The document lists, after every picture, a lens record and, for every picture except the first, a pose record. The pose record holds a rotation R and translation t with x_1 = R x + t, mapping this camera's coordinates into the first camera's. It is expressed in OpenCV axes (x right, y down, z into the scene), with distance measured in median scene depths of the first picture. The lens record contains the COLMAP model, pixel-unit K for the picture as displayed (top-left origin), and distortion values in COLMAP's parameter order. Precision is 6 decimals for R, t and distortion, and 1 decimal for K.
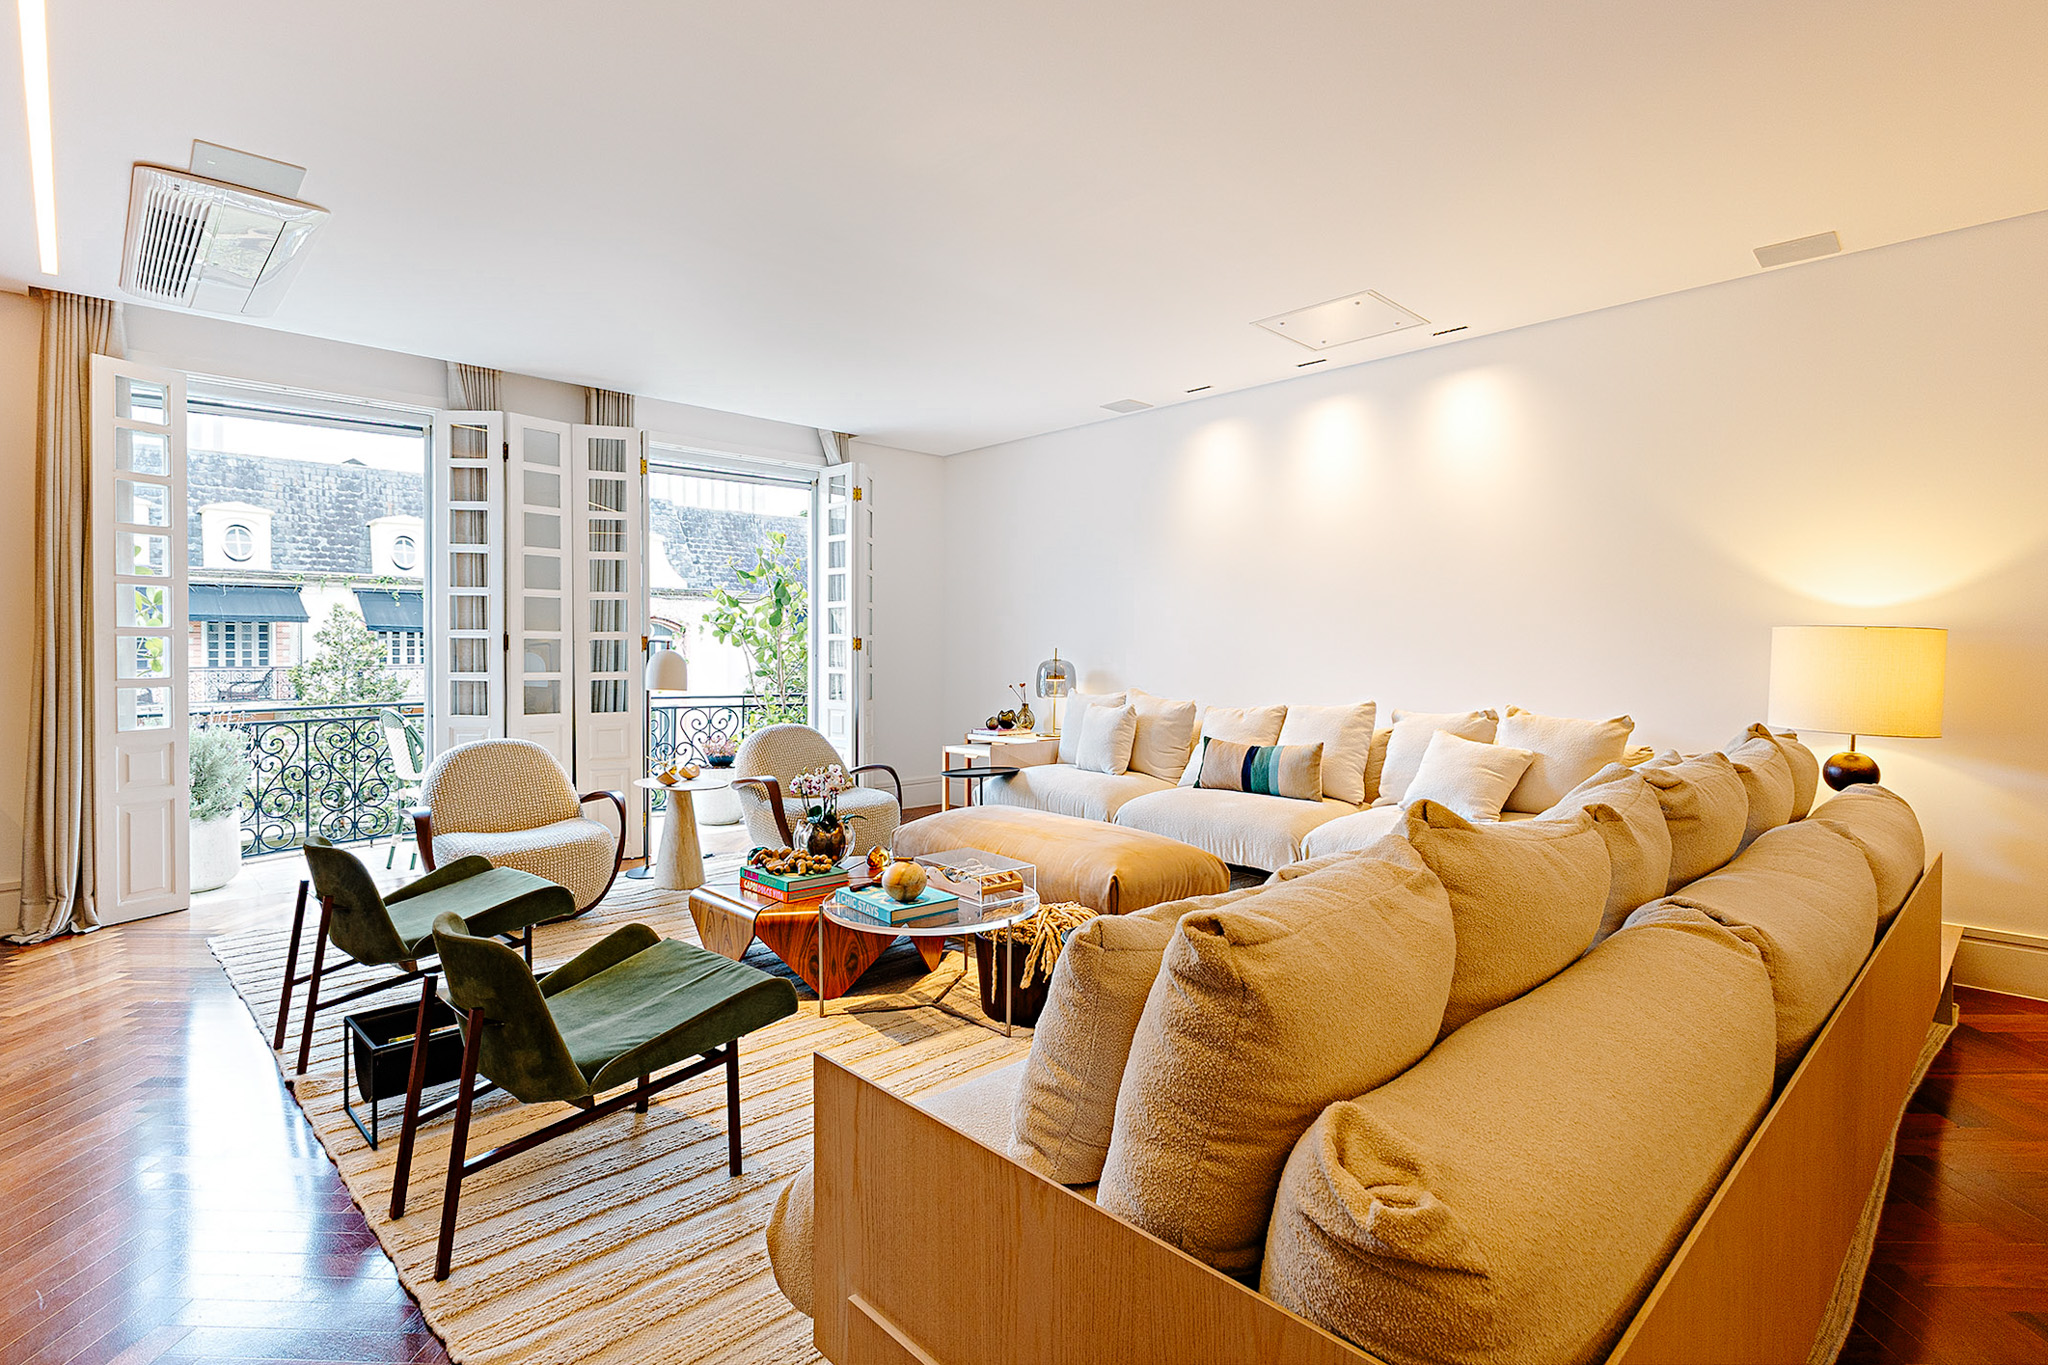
lens RADIAL K [[971.9, 0, 1003.1], [0, 971.9, 644.6], [0, 0, 1]] dist [0.007874, -0.000065]
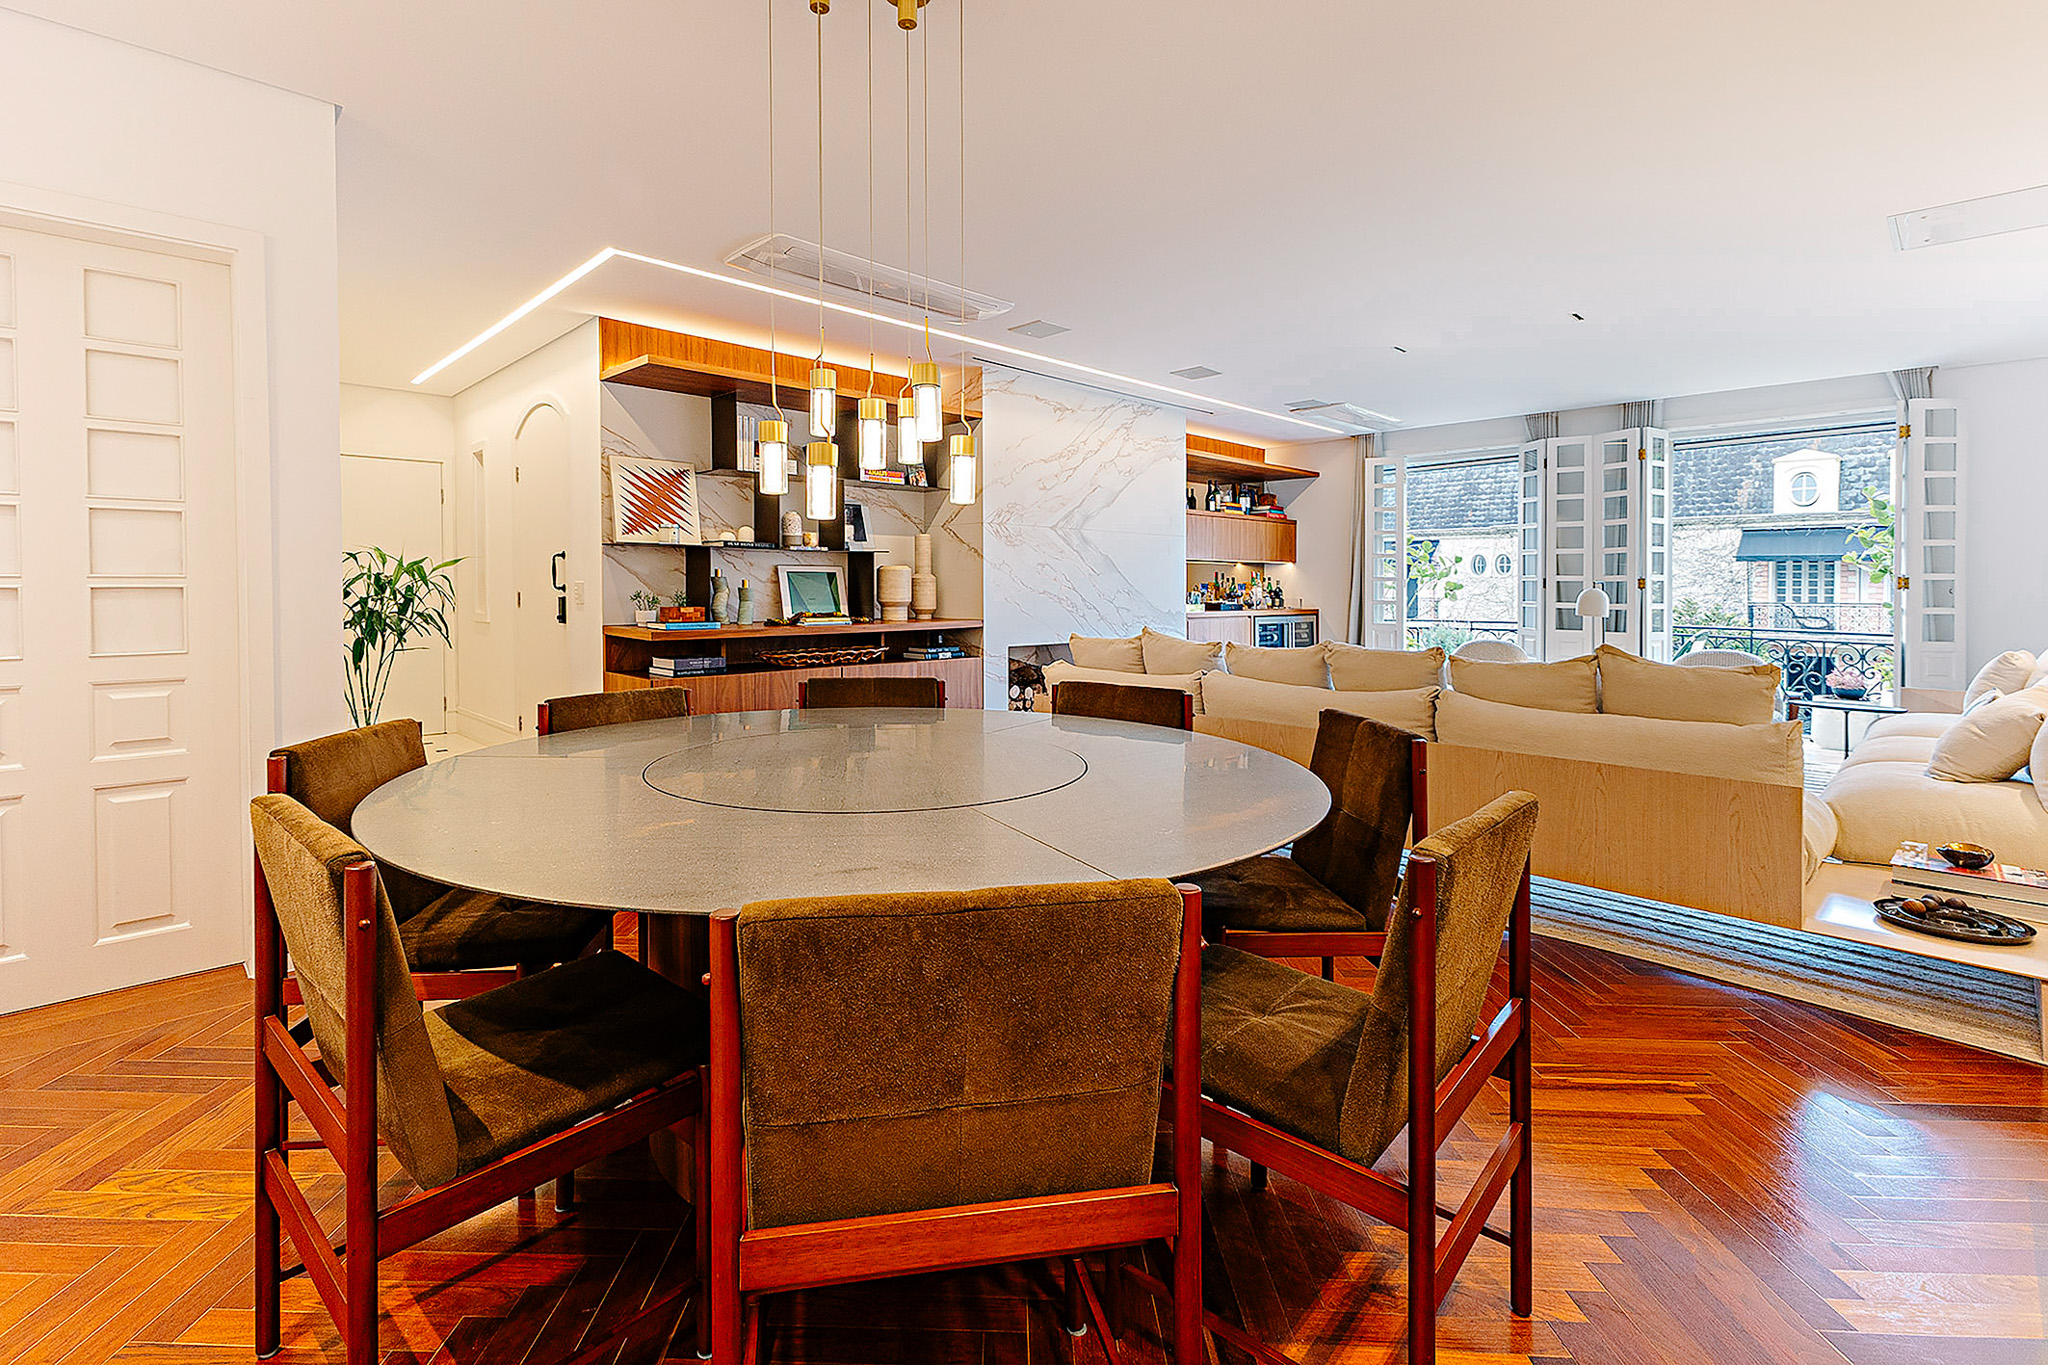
lens RADIAL K [[893.5, 0, 1032.9], [0, 893.5, 585.7], [0, 0, 1]] dist [0.004689, 0.000514]
pose [[0.066125, 0.001415, -0.997810, 0.880487], [0.002635, 0.999995, 0.001593, -0.002649], [0.997808, -0.002735, 0.066121, 0.060678]]
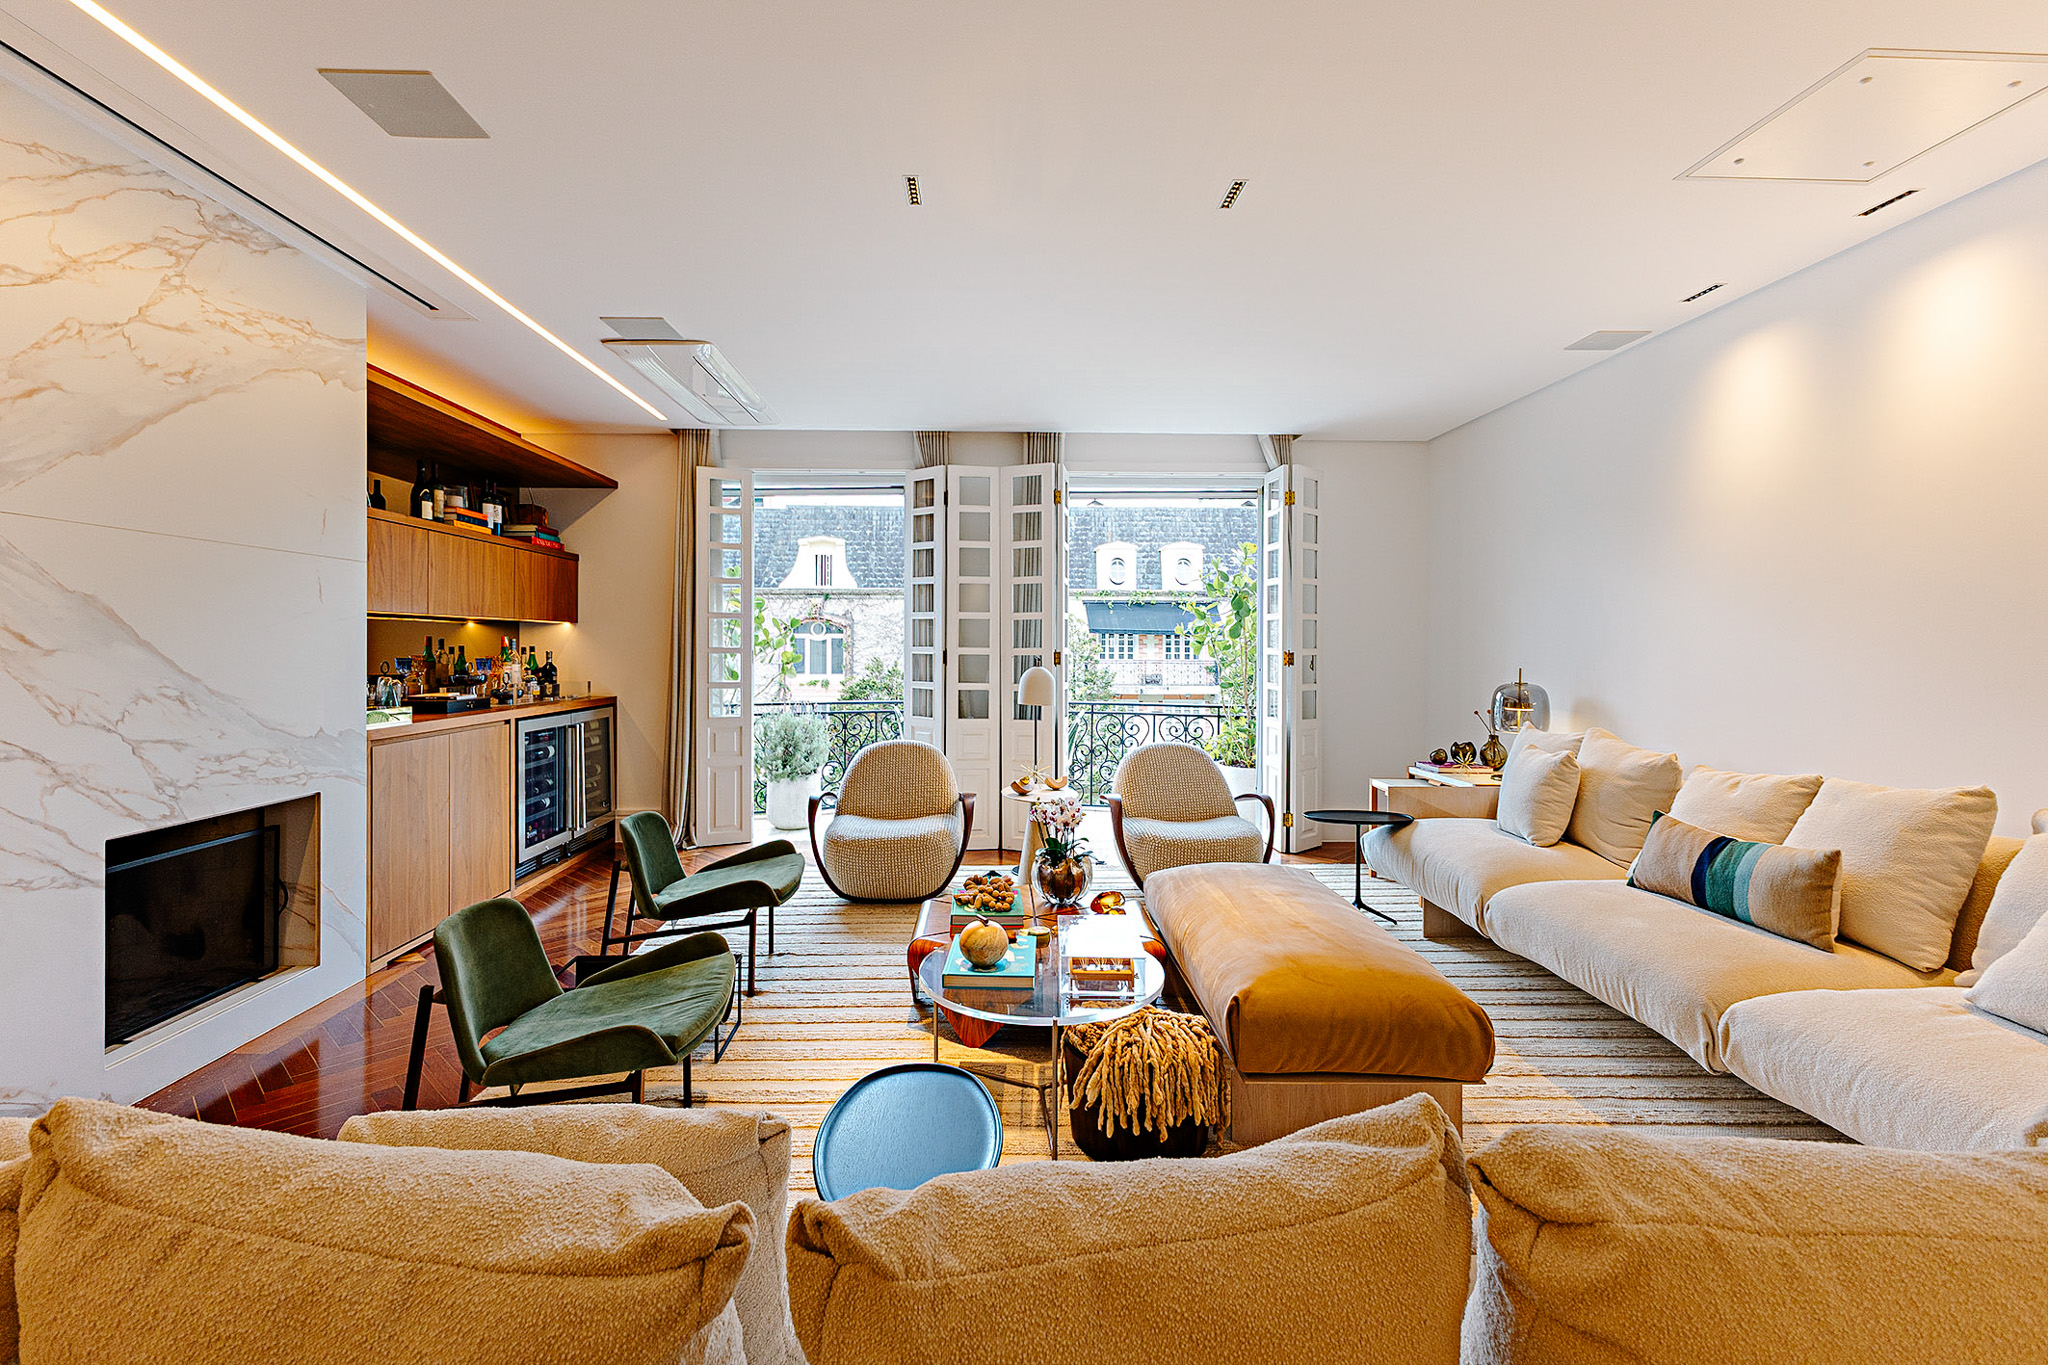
lens RADIAL K [[890.0, 0, 991.6], [0, 890.0, 641.8], [0, 0, 1]] dist [0.010908, -0.001094]
pose [[0.752733, 0.000015, -0.658326, 0.247228], [-0.000304, 1.000000, -0.000324, -0.020852], [0.658326, 0.000444, 0.752733, 0.207955]]
